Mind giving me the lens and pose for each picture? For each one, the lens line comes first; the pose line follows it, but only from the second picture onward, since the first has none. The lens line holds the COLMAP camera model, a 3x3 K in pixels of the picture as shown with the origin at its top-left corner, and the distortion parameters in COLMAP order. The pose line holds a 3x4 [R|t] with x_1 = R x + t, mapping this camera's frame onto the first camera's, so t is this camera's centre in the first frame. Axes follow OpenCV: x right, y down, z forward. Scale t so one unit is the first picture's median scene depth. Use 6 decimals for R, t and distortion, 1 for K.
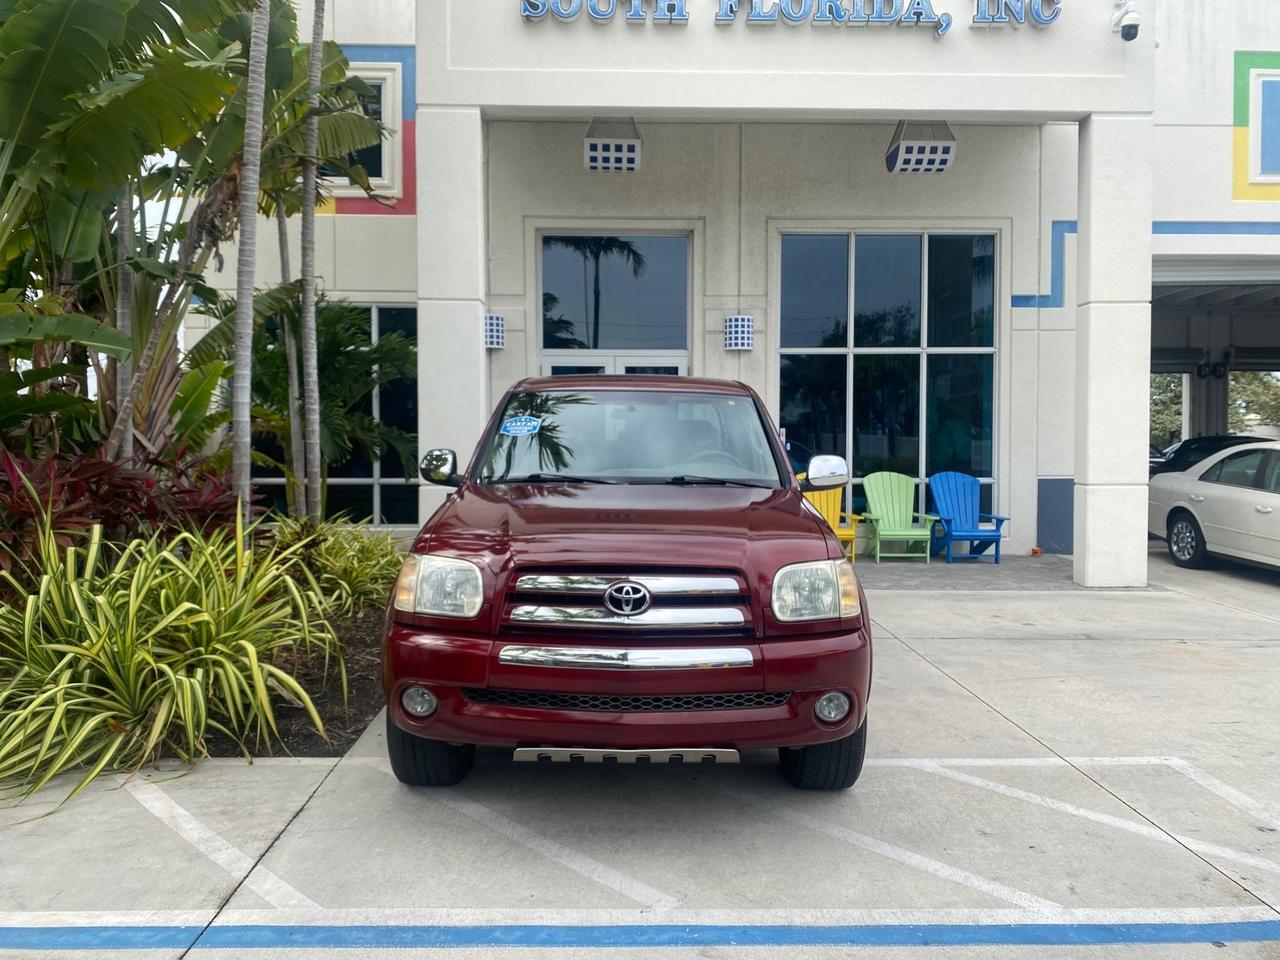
lens RADIAL K [[983.3, 0, 640.3], [0, 983.3, 477.7], [0, 0, 1]] dist [0.023976, -0.021038]
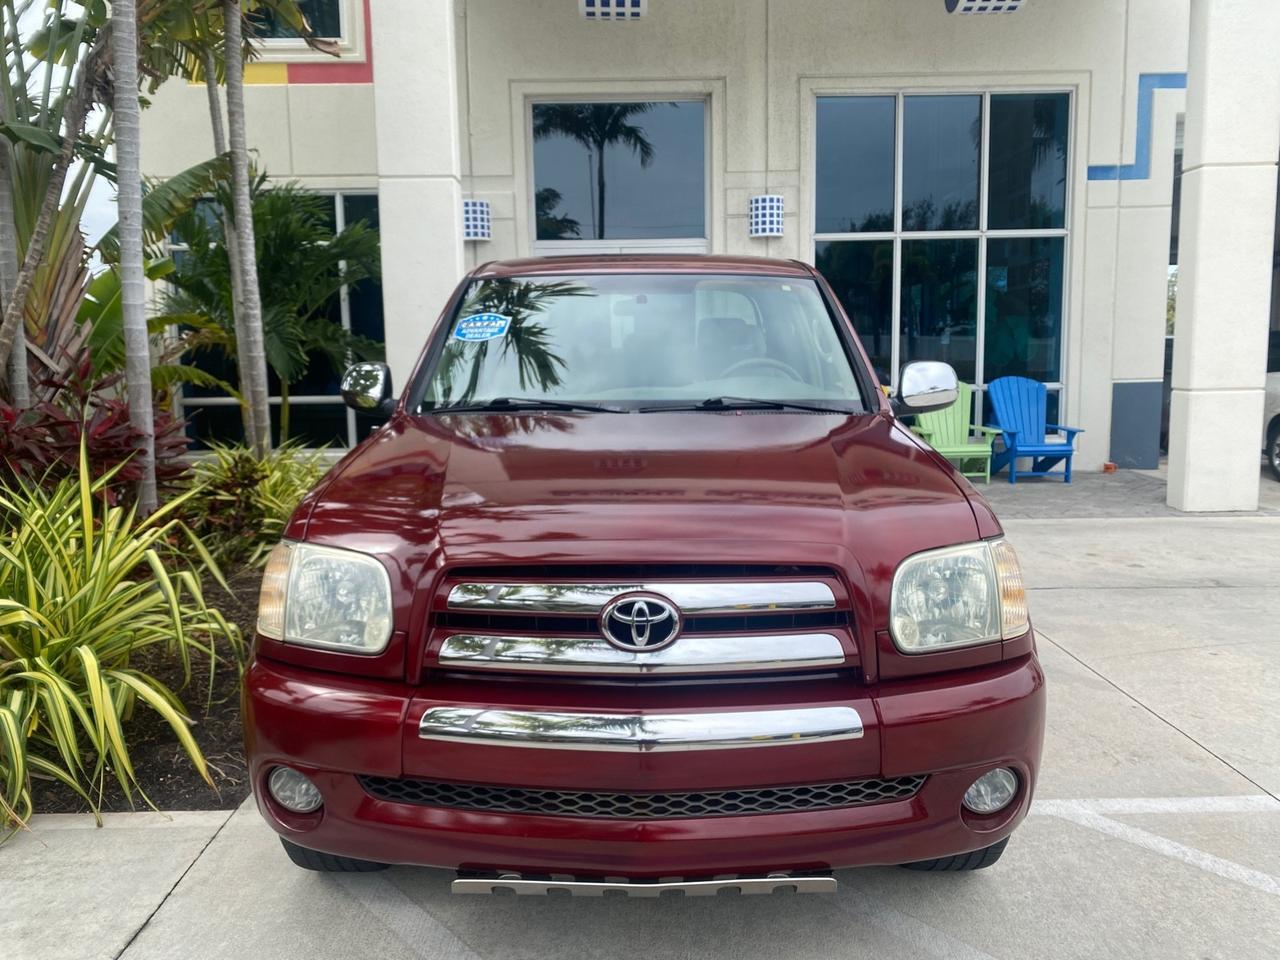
lens RADIAL K [[983.3, 0, 637.1], [0, 983.3, 479.4], [0, 0, 1]] dist [0.023976, -0.021038]
pose [[0.999750, -0.015870, -0.015754, -0.002171], [0.017292, 0.995360, 0.094659, -0.006116], [0.014178, -0.094908, 0.995385, 0.191861]]
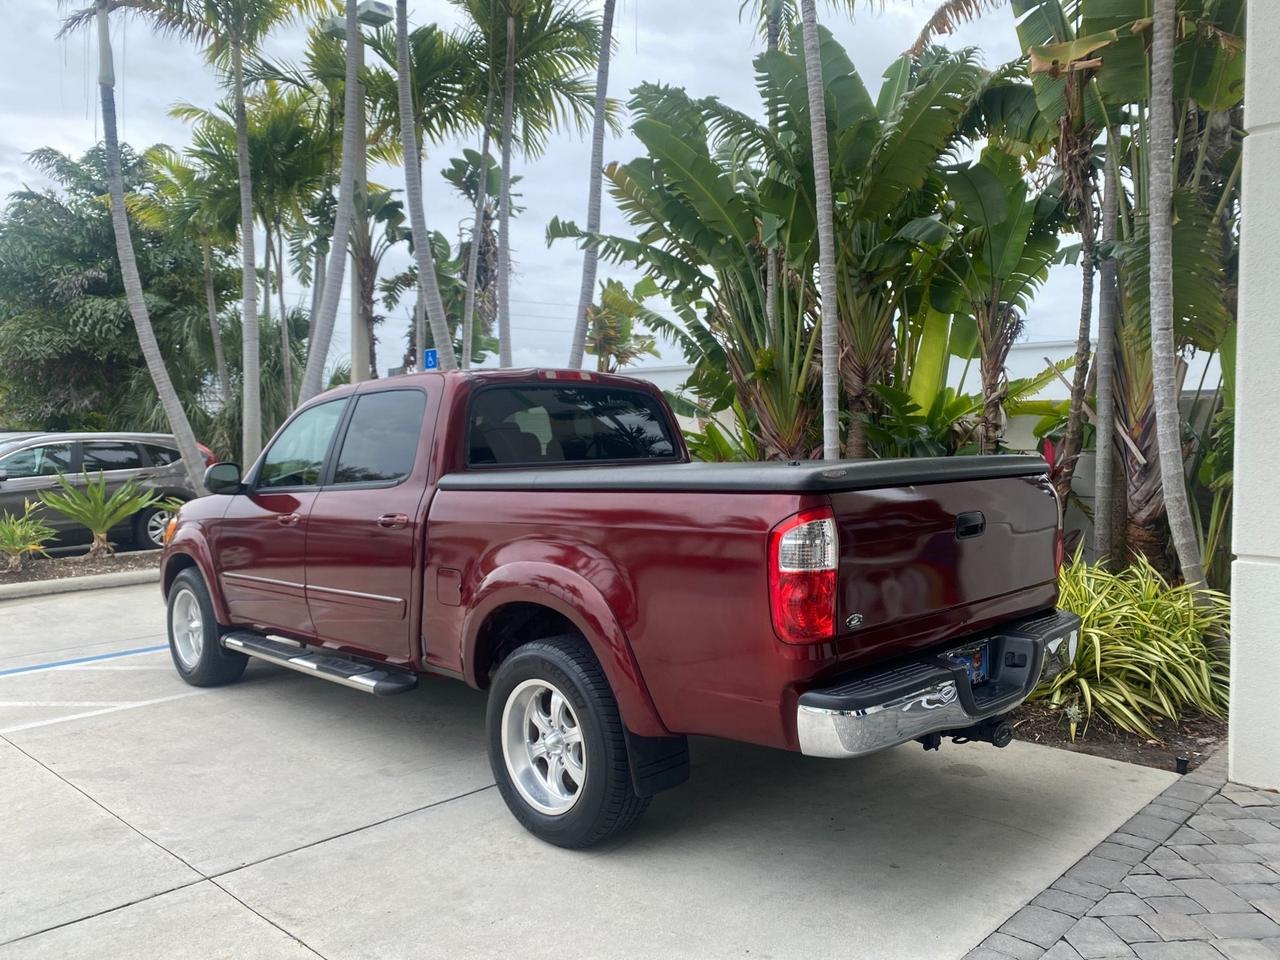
lens RADIAL K [[983.3, 0, 643.1], [0, 983.3, 476.1], [0, 0, 1]] dist [0.023976, -0.021038]
pose [[-0.715534, 0.025811, -0.698101, 0.401989], [-0.028049, 0.997450, 0.065628, -0.059526], [0.698015, 0.066540, -0.712985, 1.356275]]
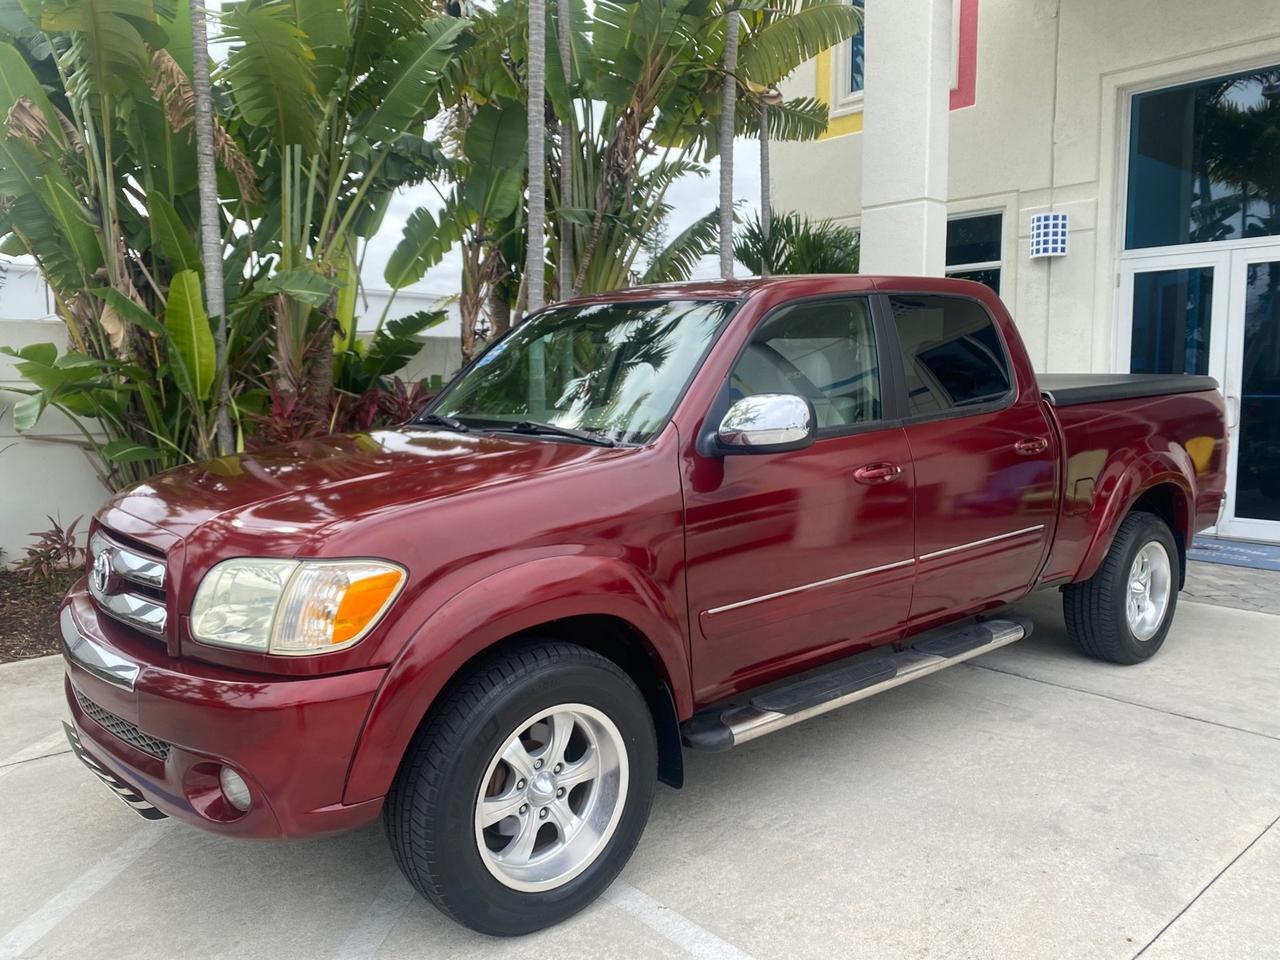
lens RADIAL K [[983.3, 0, 642.3], [0, 983.3, 471.8], [0, 0, 1]] dist [0.023976, -0.021038]
pose [[0.641720, 0.067695, -0.763945, 0.379236], [-0.025805, 0.997439, 0.066709, -0.008298], [0.766505, -0.023094, 0.641823, 0.362221]]
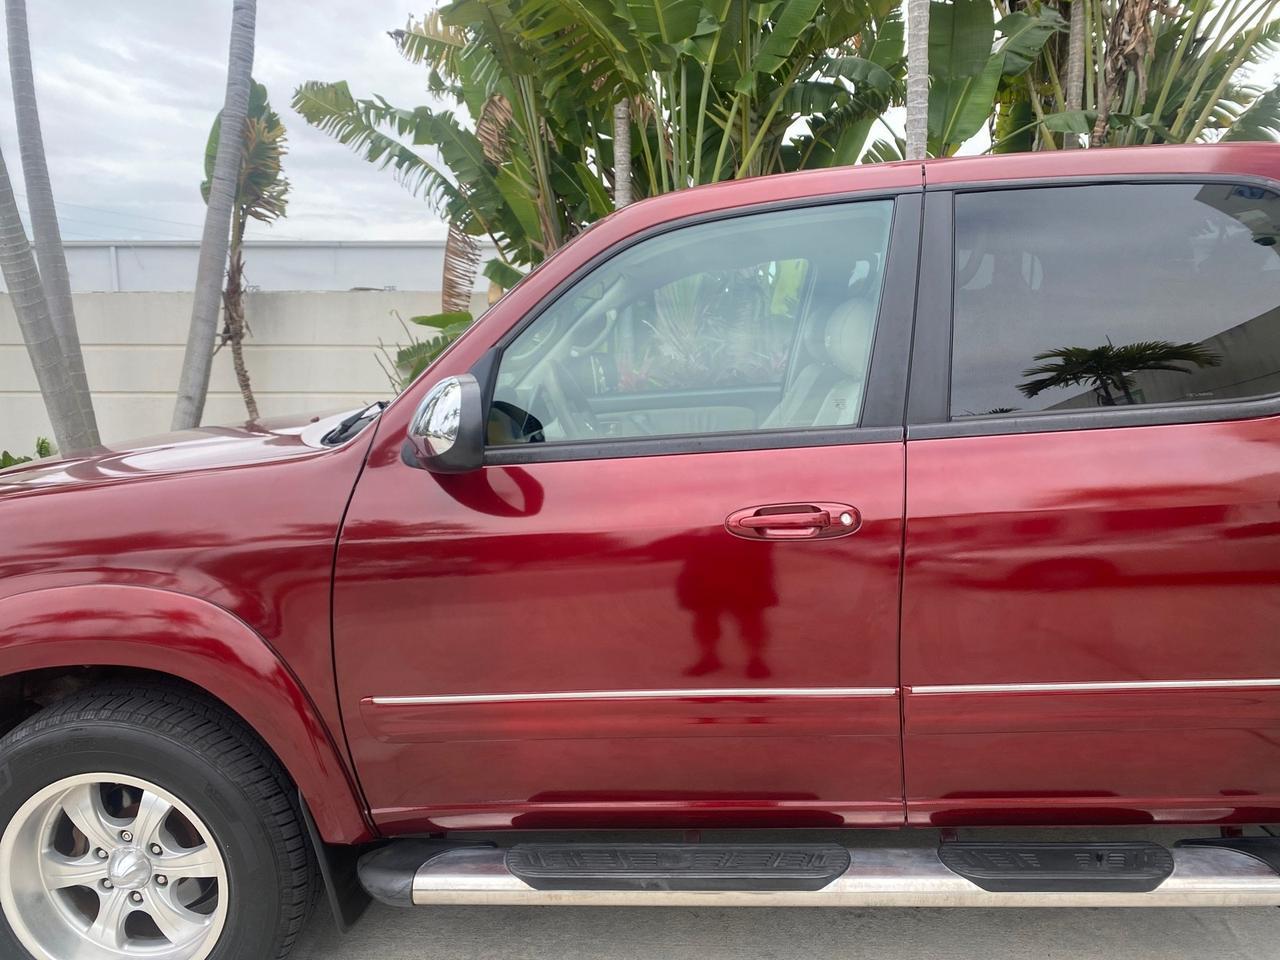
lens RADIAL K [[983.3, 0, 640.2], [0, 983.3, 472.8], [0, 0, 1]] dist [0.023976, -0.021038]
pose [[-0.059908, 0.130327, -0.989659, 0.352649], [-0.034561, 0.990575, 0.132540, -0.024521], [0.997605, 0.042144, -0.054839, 0.699279]]
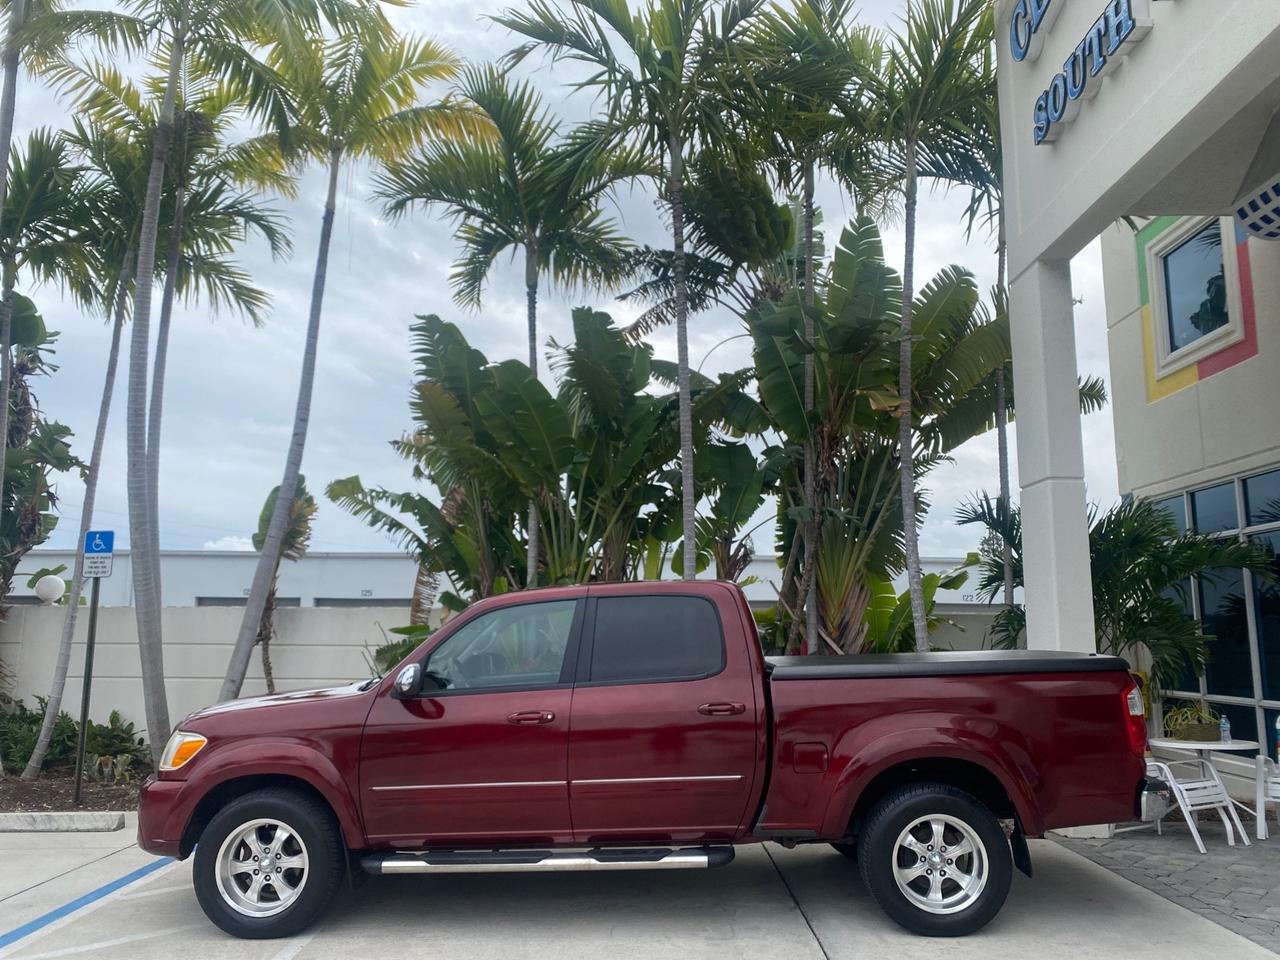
lens RADIAL K [[983.3, 0, 638.7], [0, 983.3, 476.0], [0, 0, 1]] dist [0.023976, -0.021038]
pose [[-0.030828, -0.162023, -0.986305, 0.804301], [-0.042263, 0.986103, -0.160668, -0.039755], [0.998631, 0.036731, -0.037247, 0.817301]]
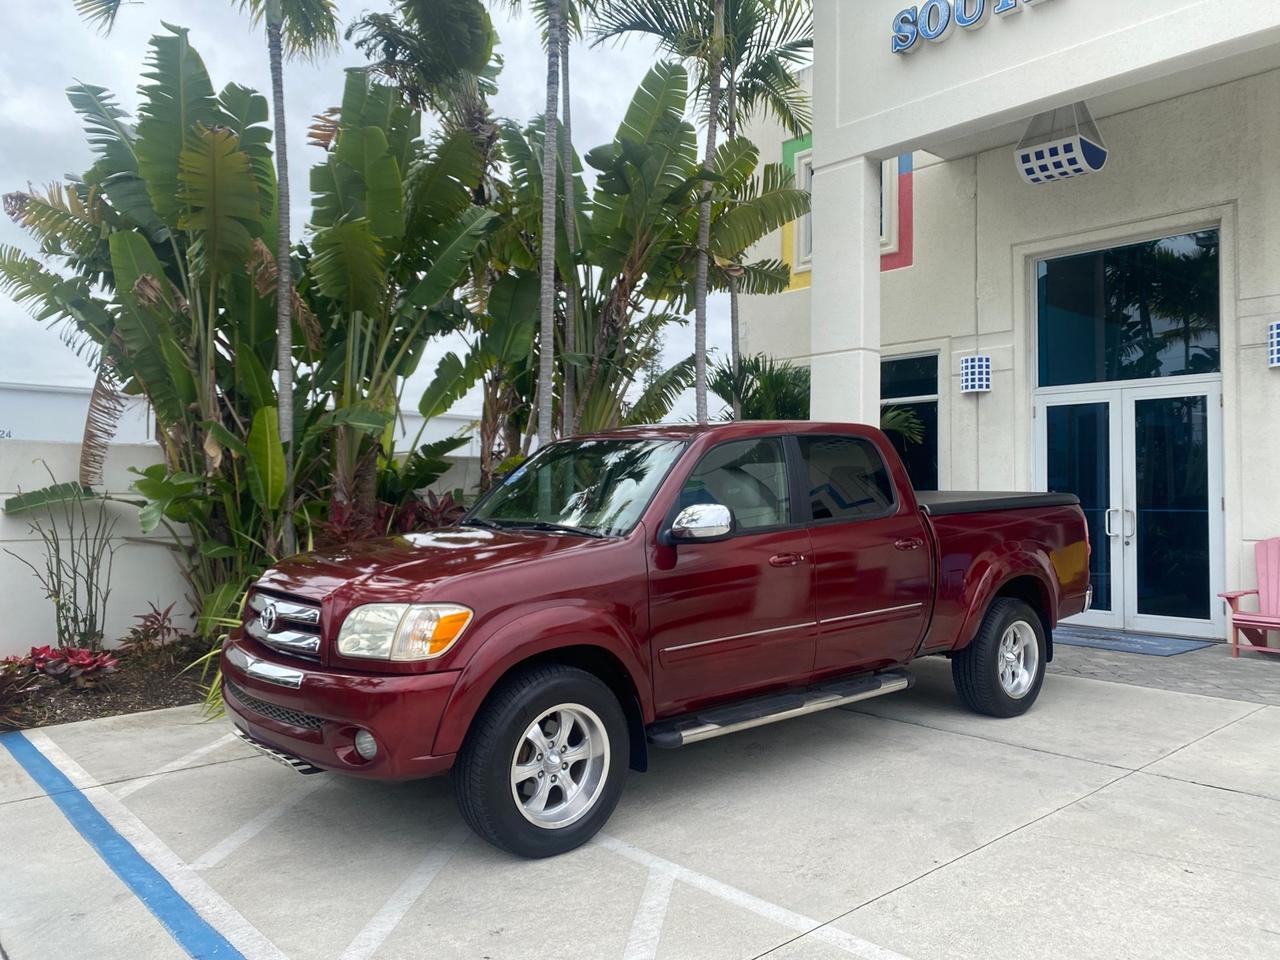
lens RADIAL K [[983.3, 0, 636.6], [0, 983.3, 469.0], [0, 0, 1]] dist [0.023976, -0.021038]
pose [[0.639290, -0.019643, -0.768715, 0.533282], [-0.030081, 0.998270, -0.050526, -0.004623], [0.768377, 0.055424, 0.637593, 0.247068]]
